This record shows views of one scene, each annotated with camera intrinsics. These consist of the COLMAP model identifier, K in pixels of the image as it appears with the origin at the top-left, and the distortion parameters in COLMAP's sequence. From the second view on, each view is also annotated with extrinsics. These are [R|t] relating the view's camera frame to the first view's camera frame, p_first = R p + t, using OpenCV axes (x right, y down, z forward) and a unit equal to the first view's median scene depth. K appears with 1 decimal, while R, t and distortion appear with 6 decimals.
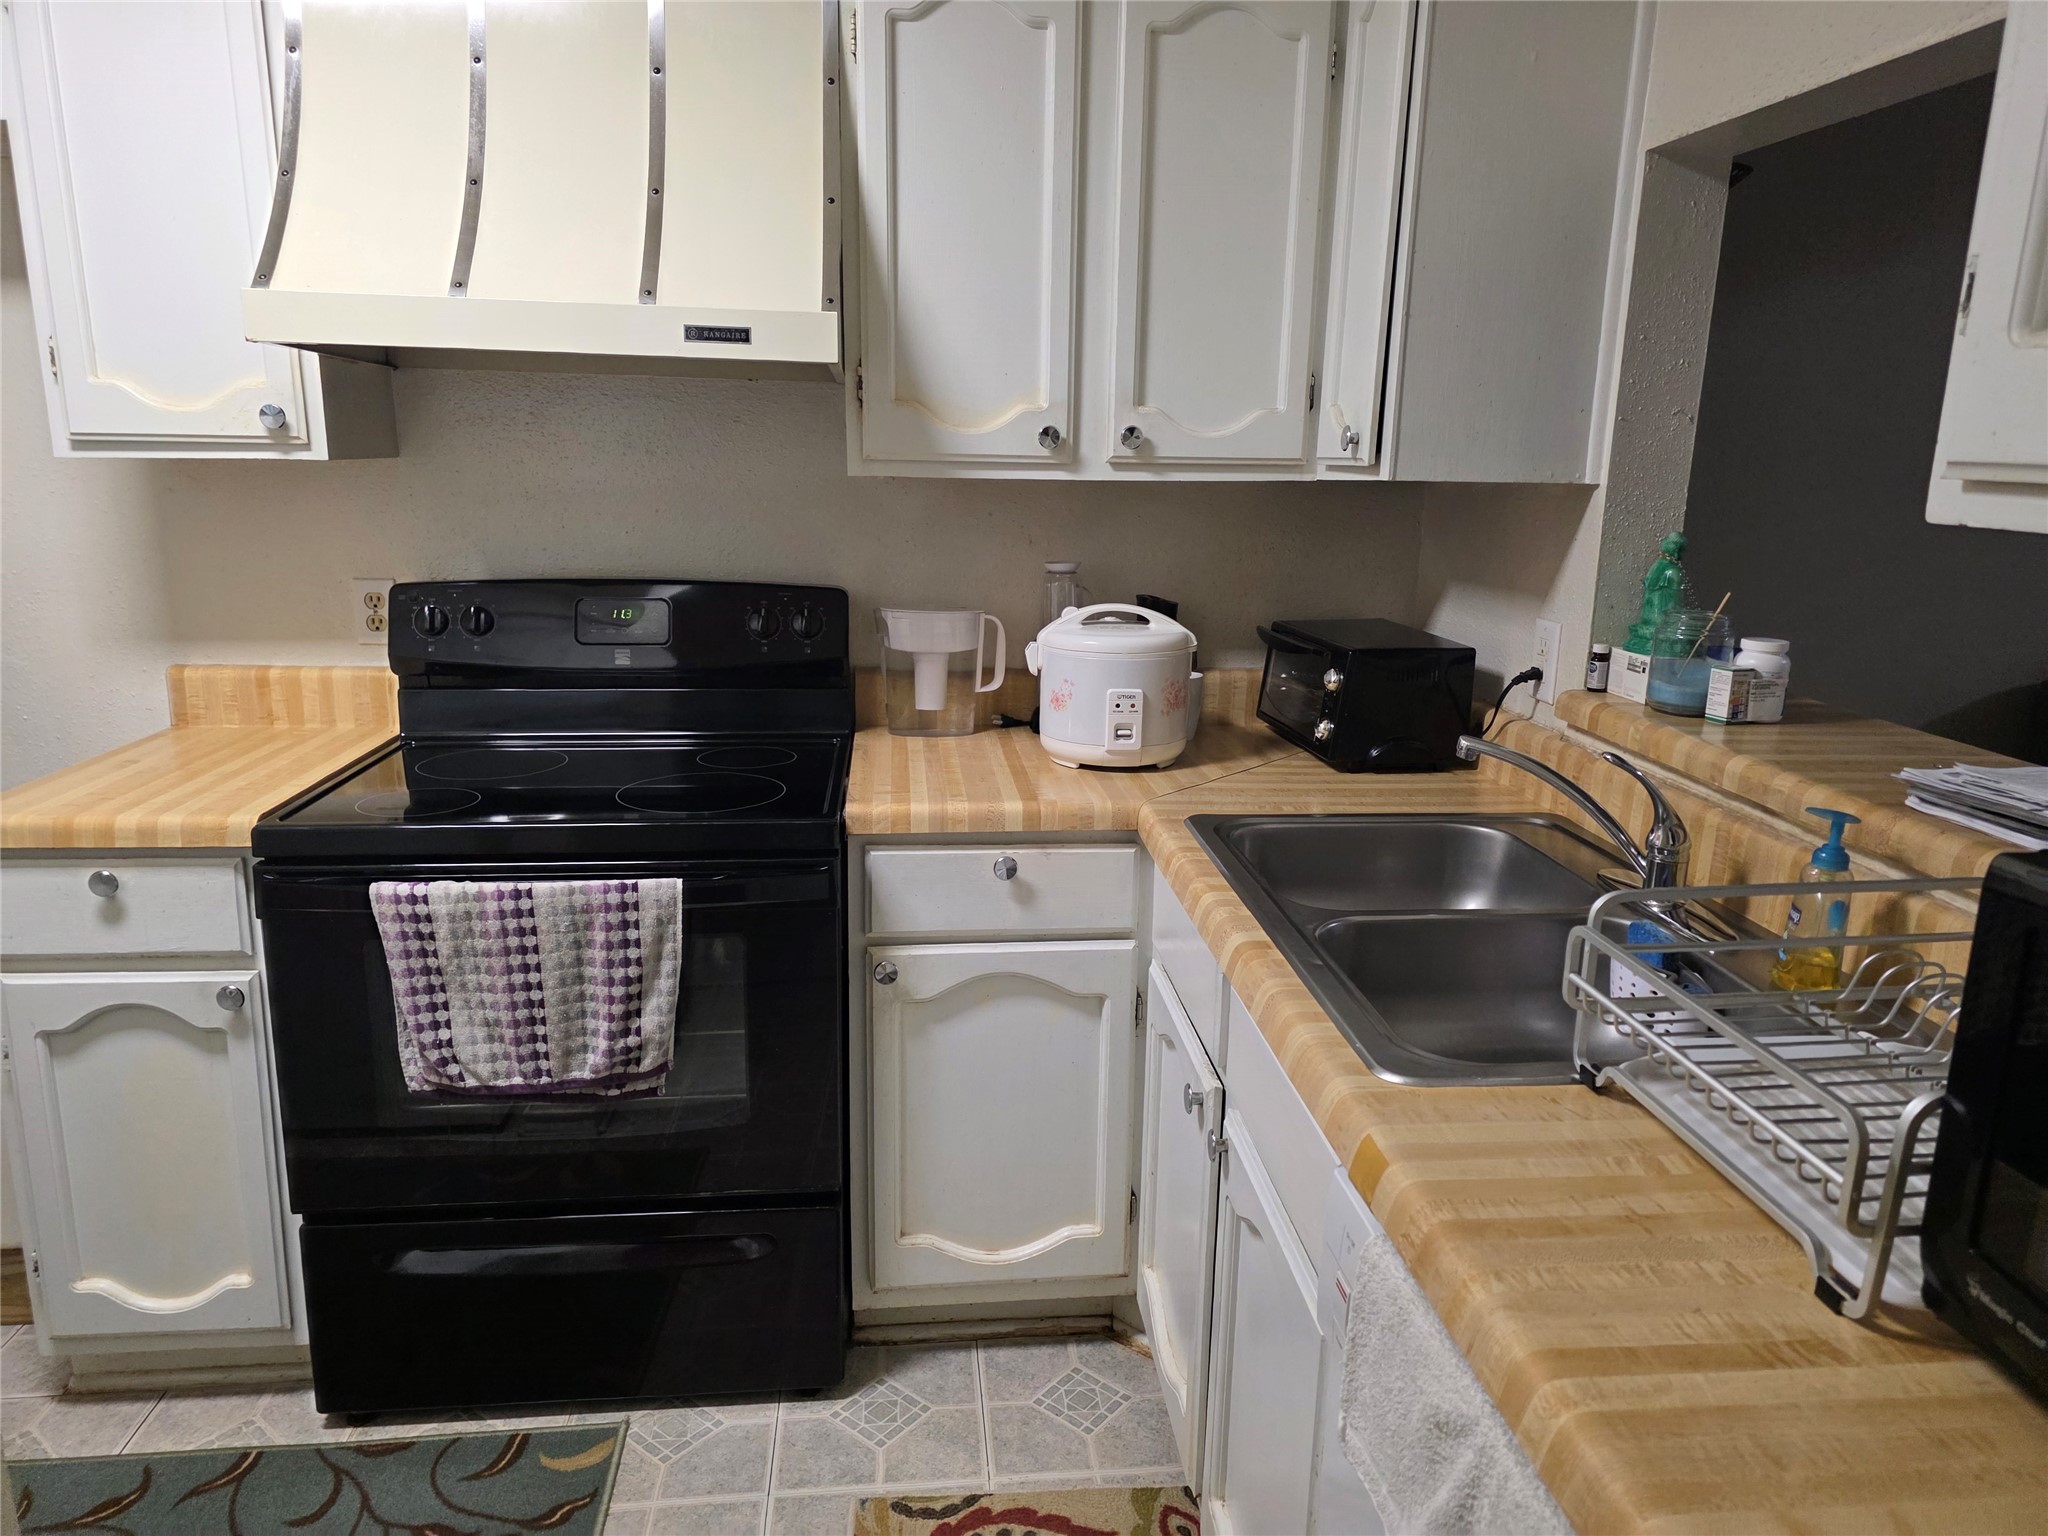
lens RADIAL K [[1376.5, 0, 1024.0], [0, 1376.5, 768.0], [0, 0, 1]] dist [0.101877, -0.000086]
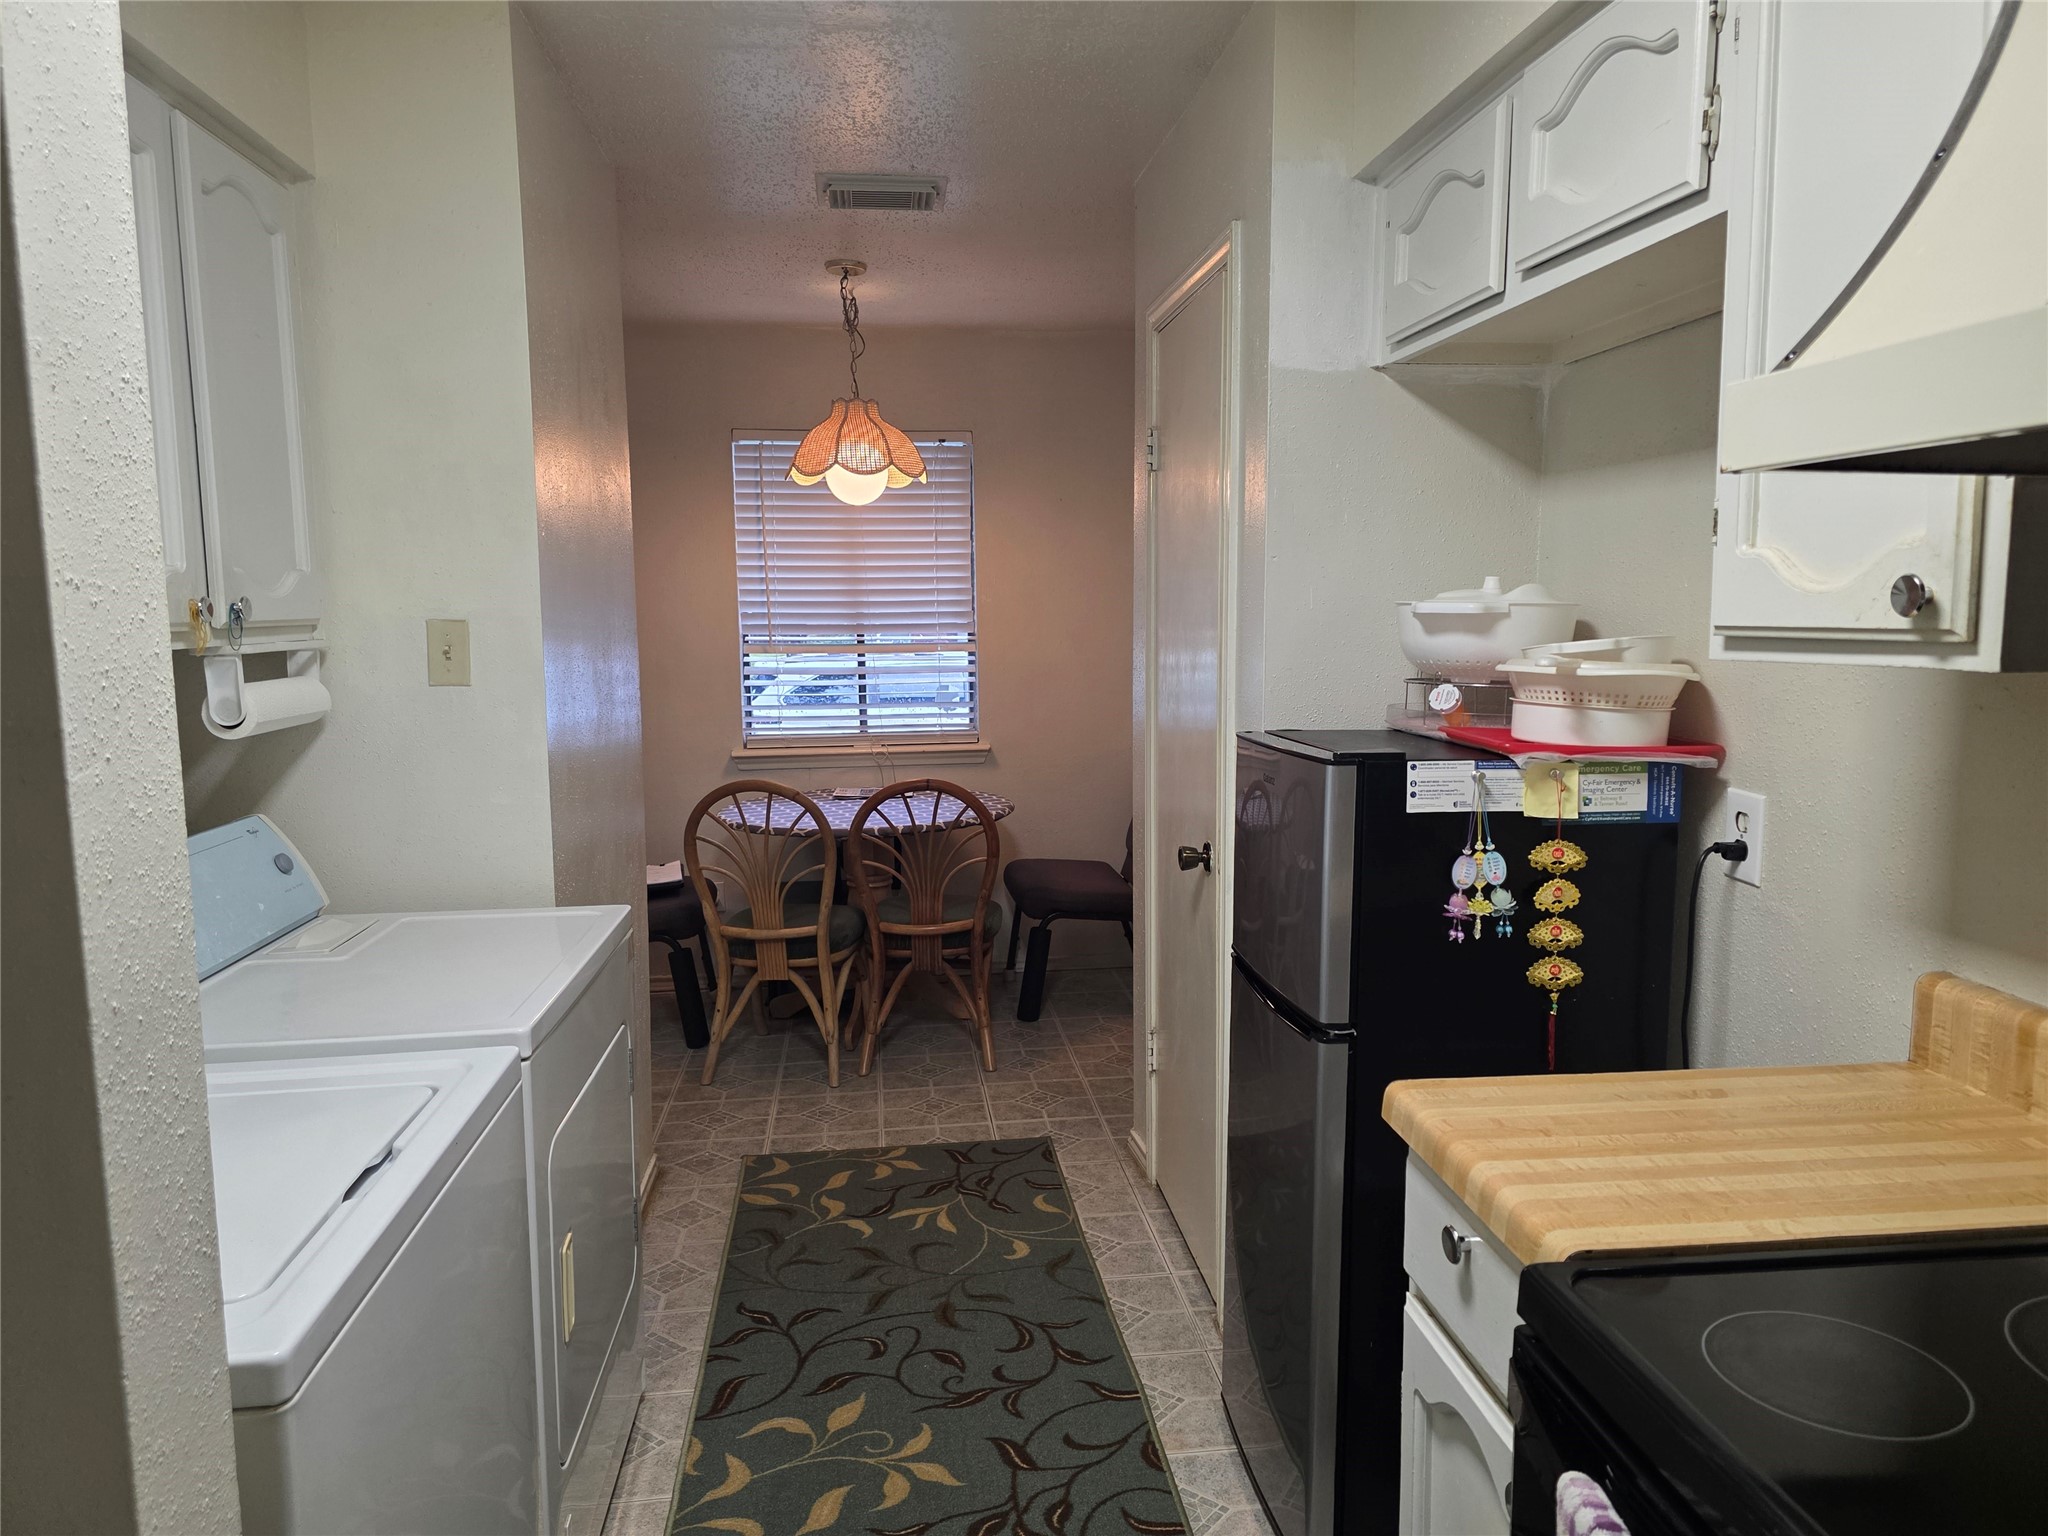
lens RADIAL K [[1355.8, 0, 1024.0], [0, 1355.8, 768.0], [0, 0, 1]] dist [0.005031, 0.001780]
pose [[0.007581, 0.114357, -0.993411, 0.000957], [-0.223438, 0.968516, 0.109786, -0.137219], [0.974689, 0.221134, 0.032894, 0.558861]]
